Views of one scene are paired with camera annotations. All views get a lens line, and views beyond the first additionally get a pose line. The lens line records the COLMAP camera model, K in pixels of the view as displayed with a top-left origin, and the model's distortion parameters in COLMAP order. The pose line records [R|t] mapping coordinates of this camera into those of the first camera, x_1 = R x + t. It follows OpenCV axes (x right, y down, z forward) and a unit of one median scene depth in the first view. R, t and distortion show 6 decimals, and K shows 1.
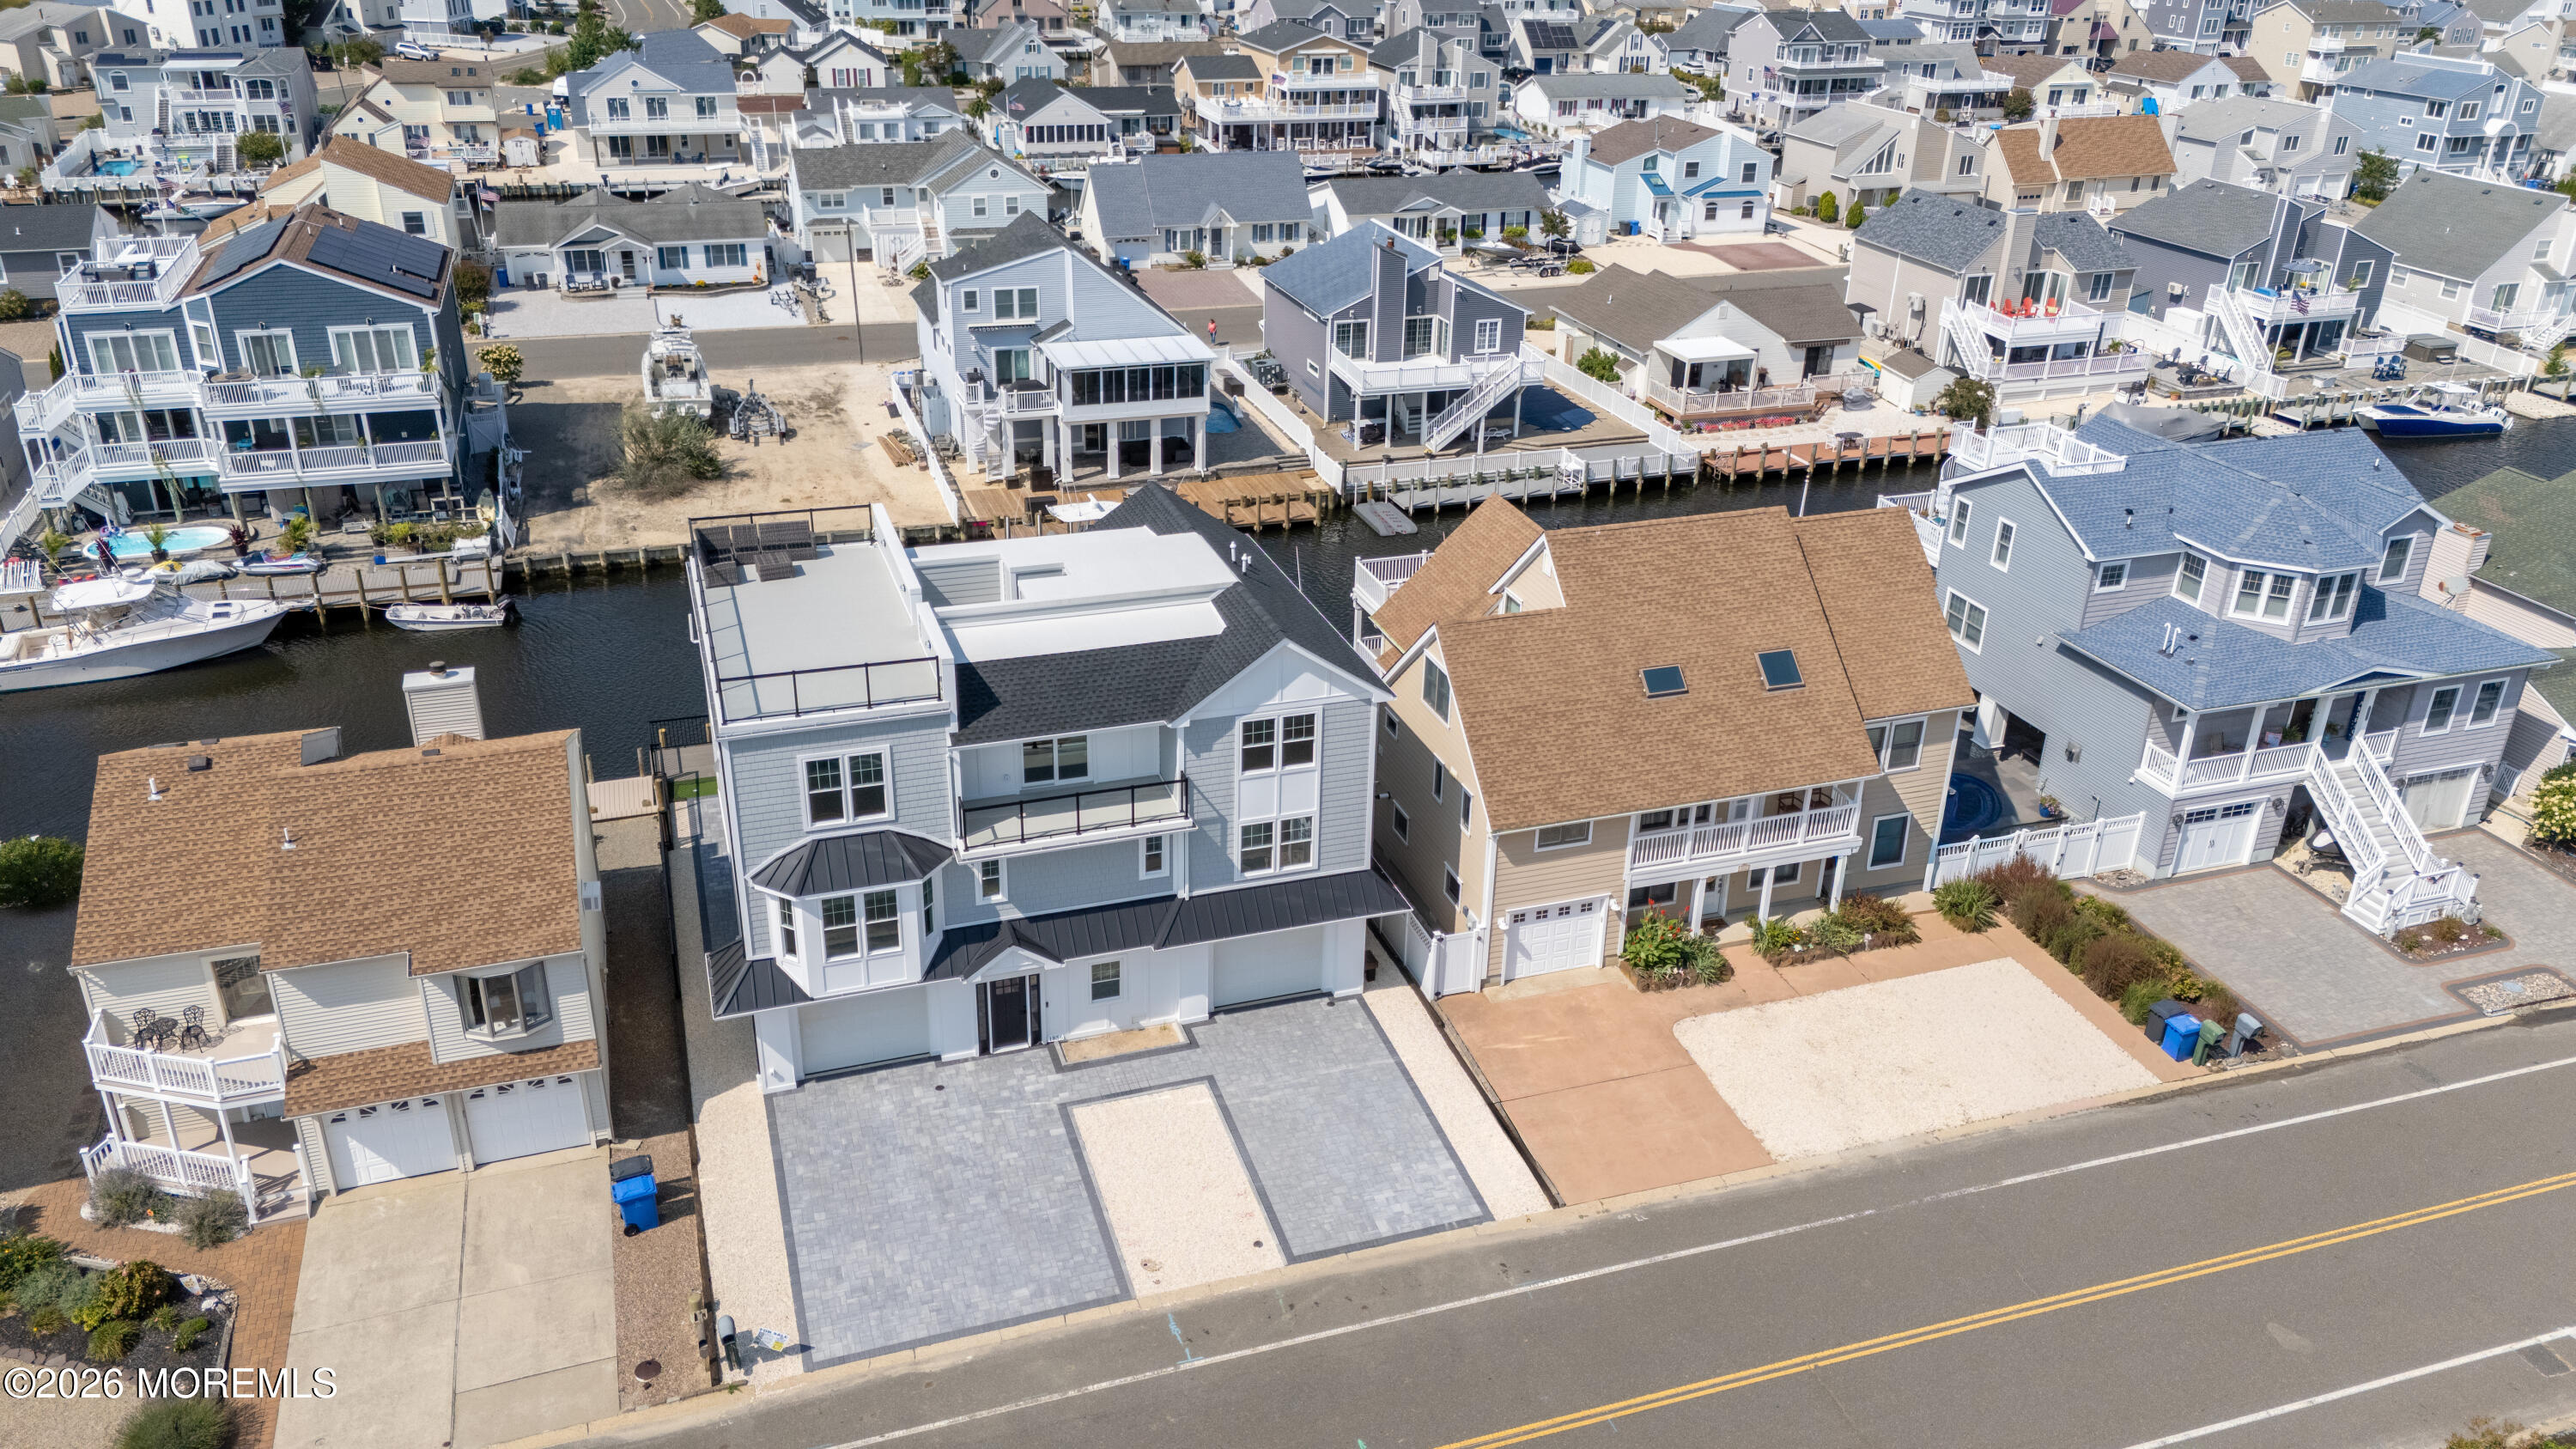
lens RADIAL K [[1917.3, 0, 1295.7], [0, 1917.3, 721.2], [0, 0, 1]] dist [0.084301, -0.078876]
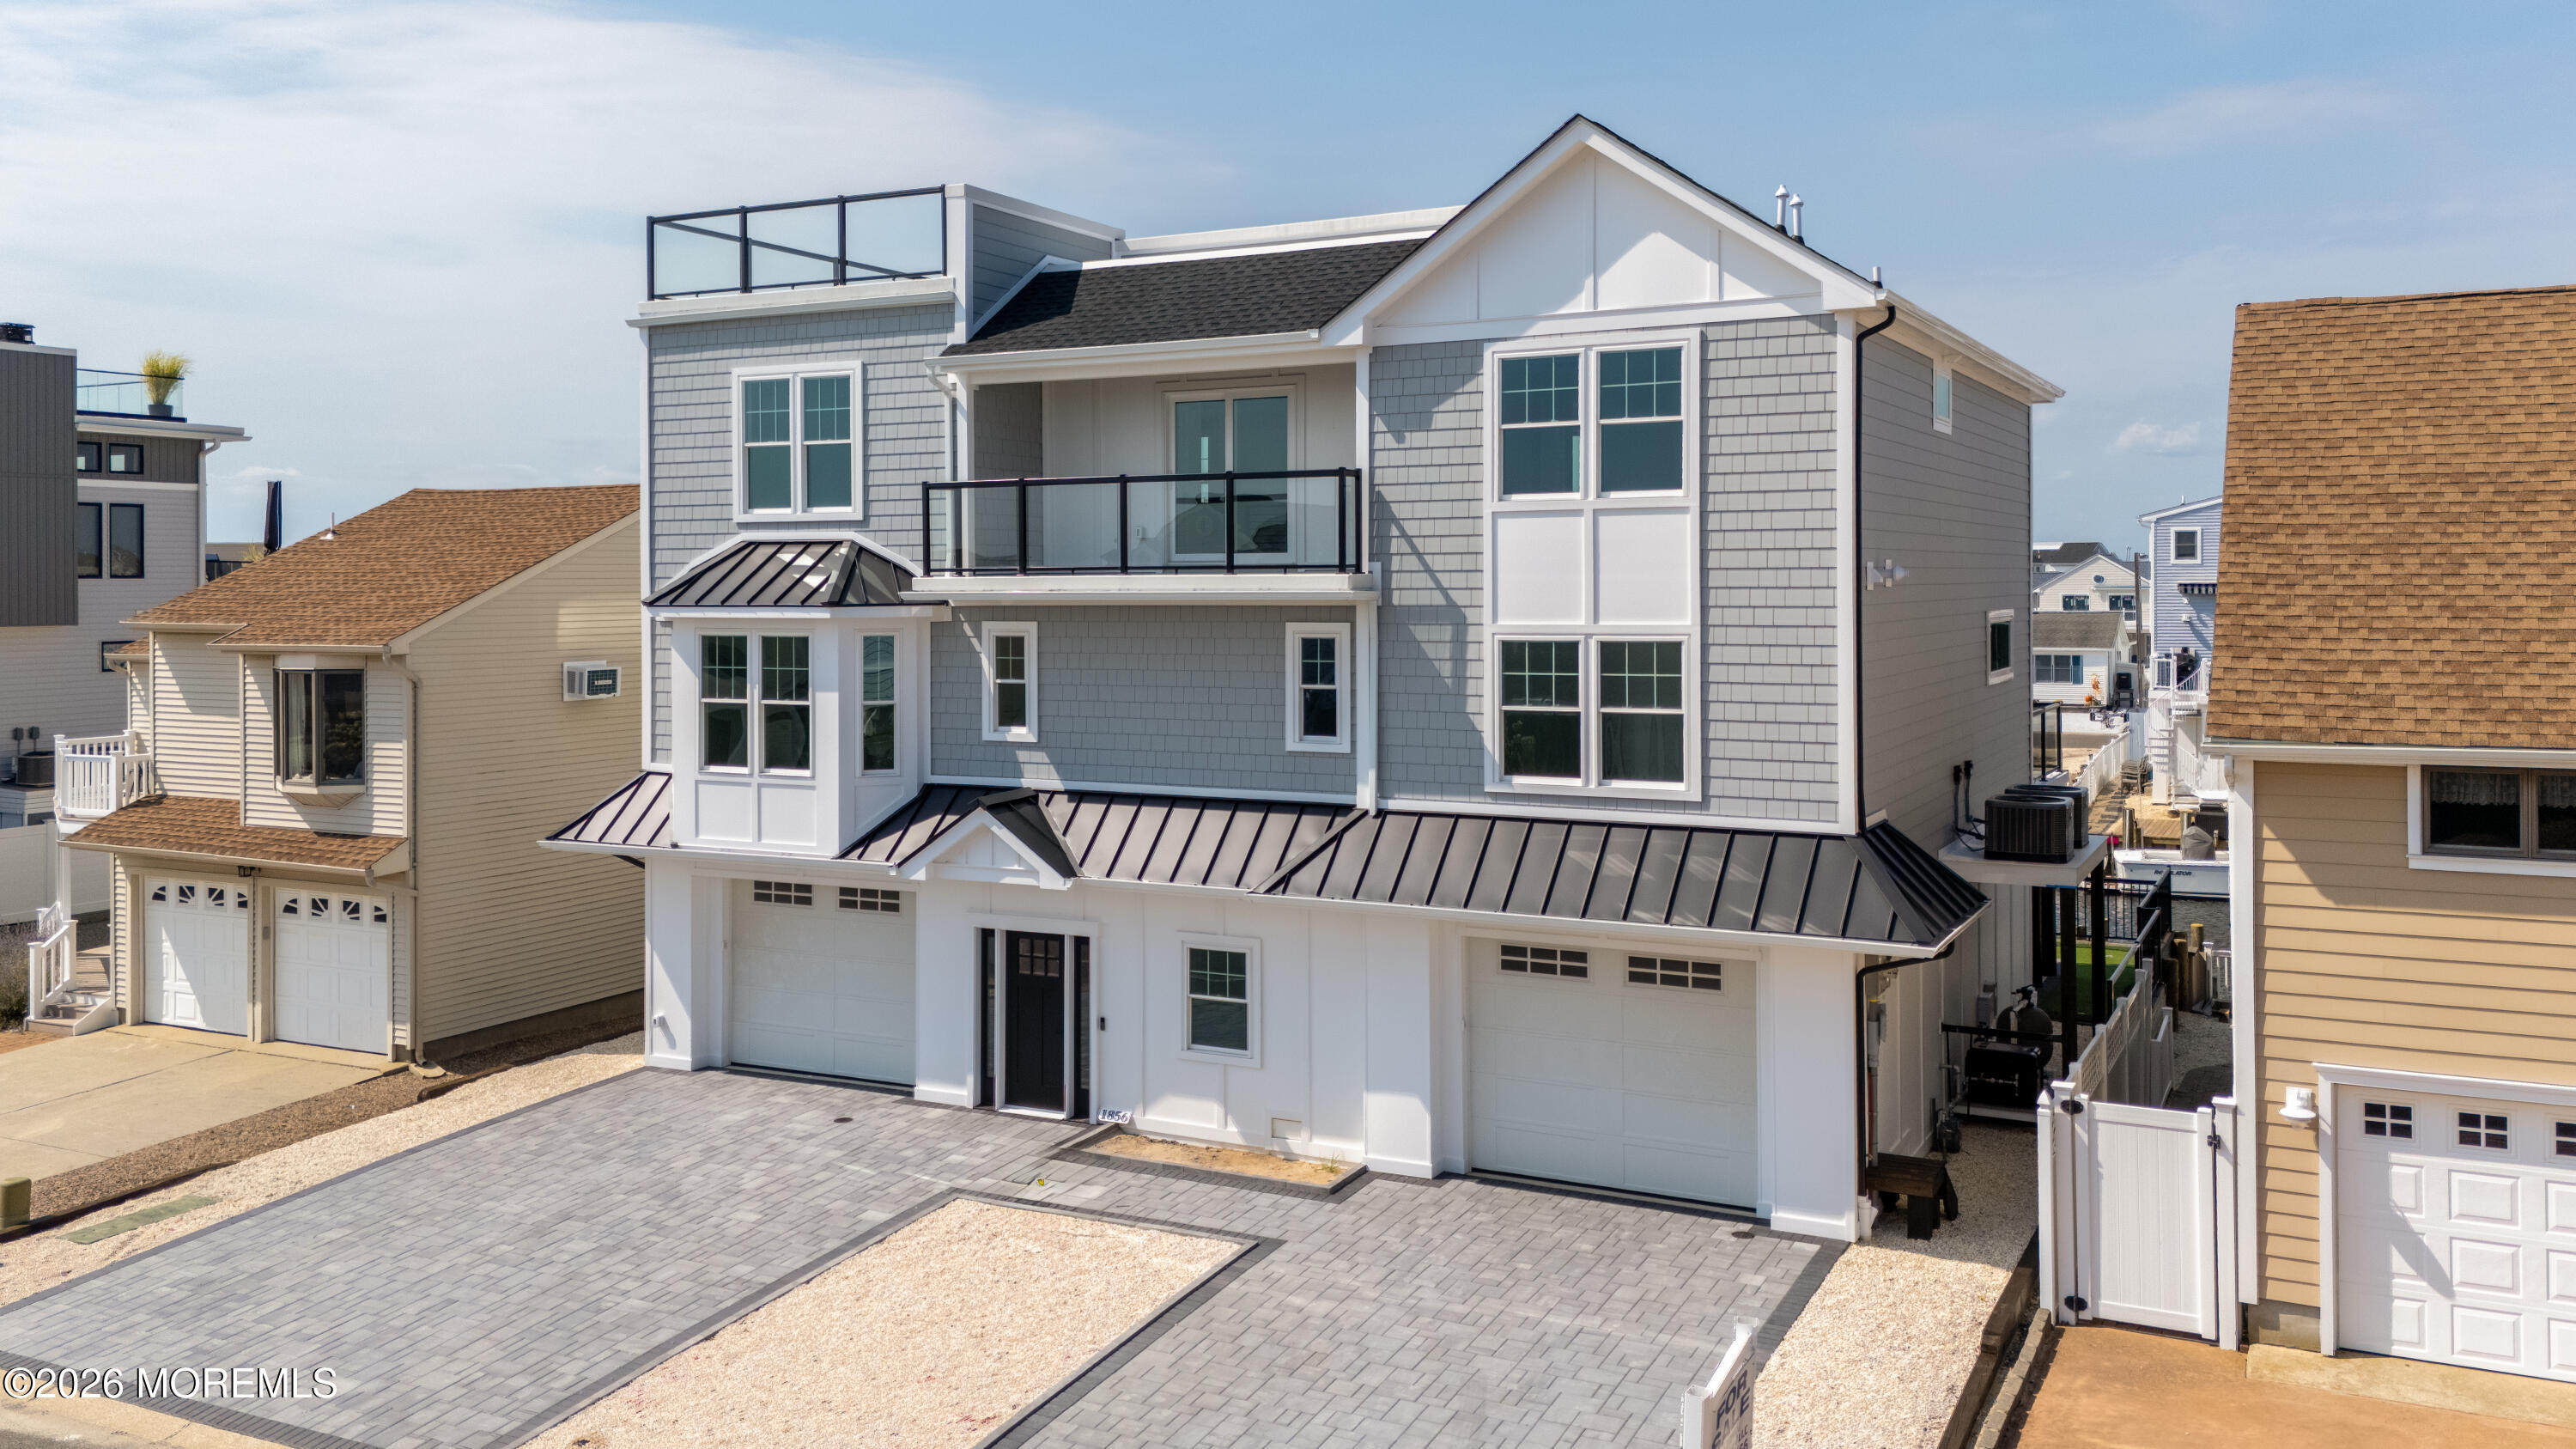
lens RADIAL K [[2069.4, 0, 1251.1], [0, 2069.4, 588.9], [0, 0, 1]] dist [0.059425, -0.029044]
pose [[0.676914, -0.022643, -0.735714, 0.265225], [-0.296622, 0.906382, -0.300811, 0.196848], [0.673649, 0.421852, 0.606827, 0.703874]]
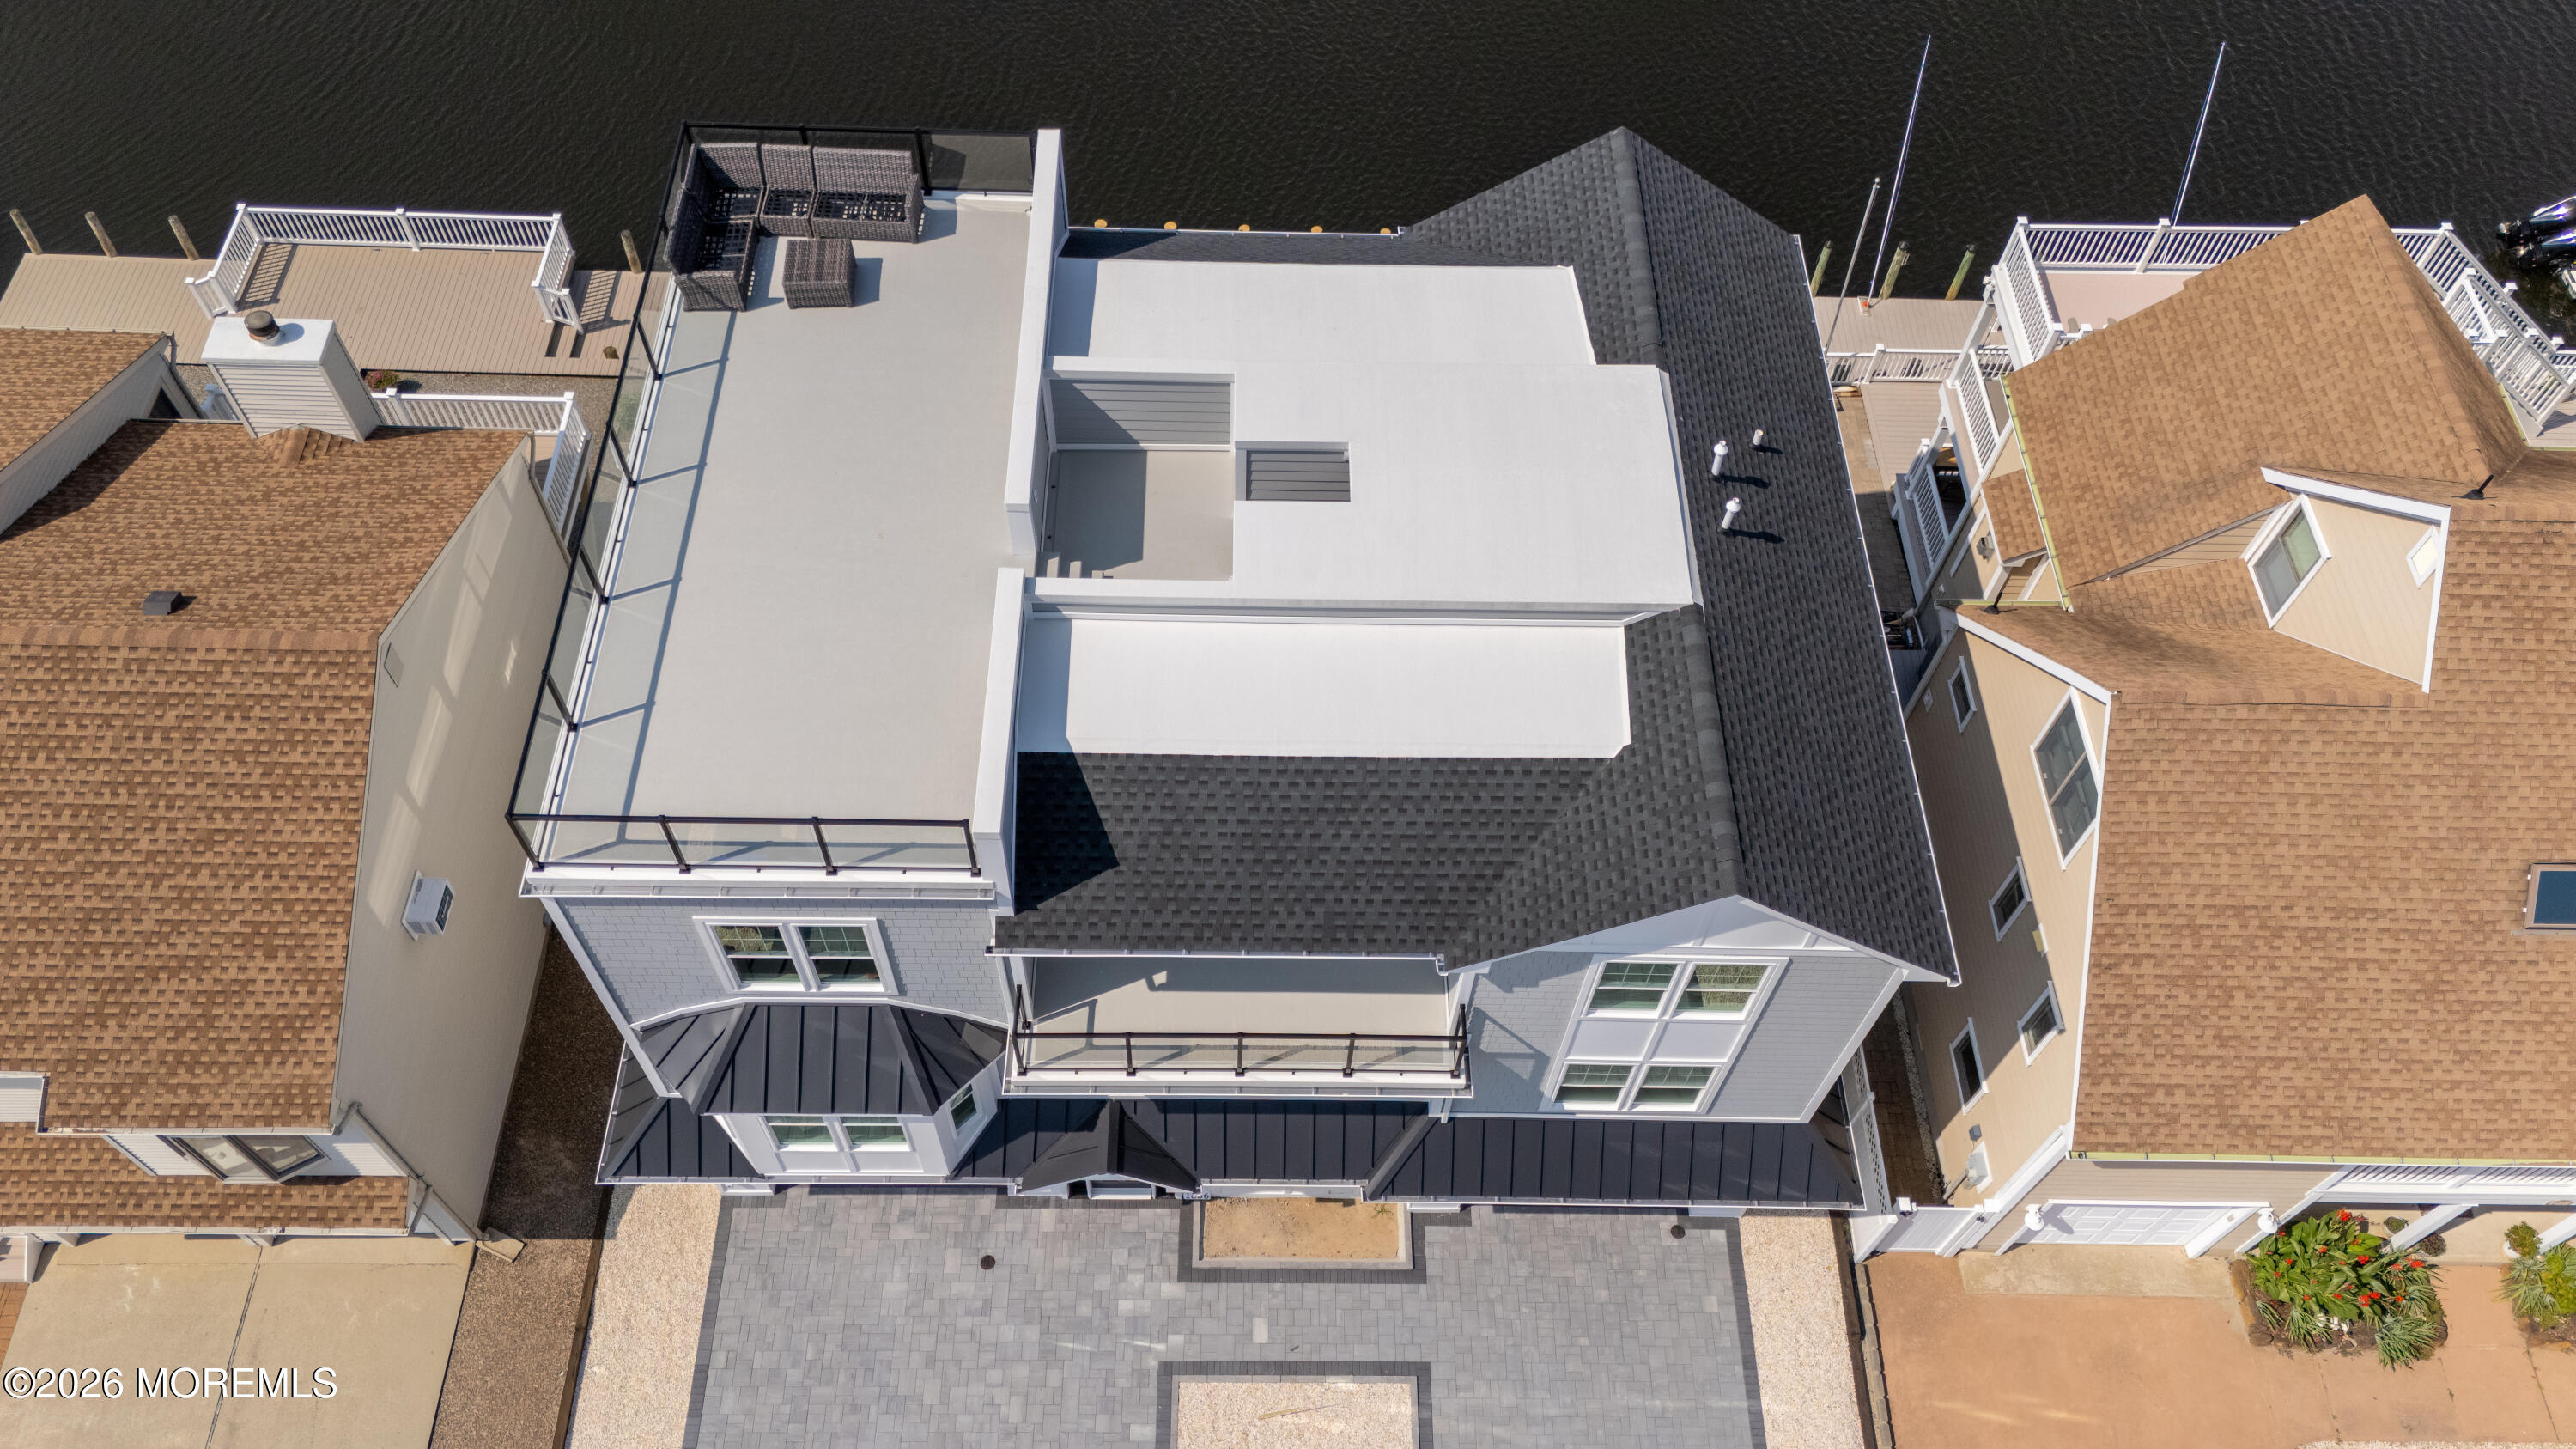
lens RADIAL K [[1917.3, 0, 1280.9], [0, 1917.3, 740.8], [0, 0, 1]] dist [0.084301, -0.078876]
pose [[0.945929, 0.273071, -0.175073, -0.035319], [-0.145279, 0.839220, 0.524027, -0.282476], [0.290021, -0.470258, 0.833514, 0.598232]]
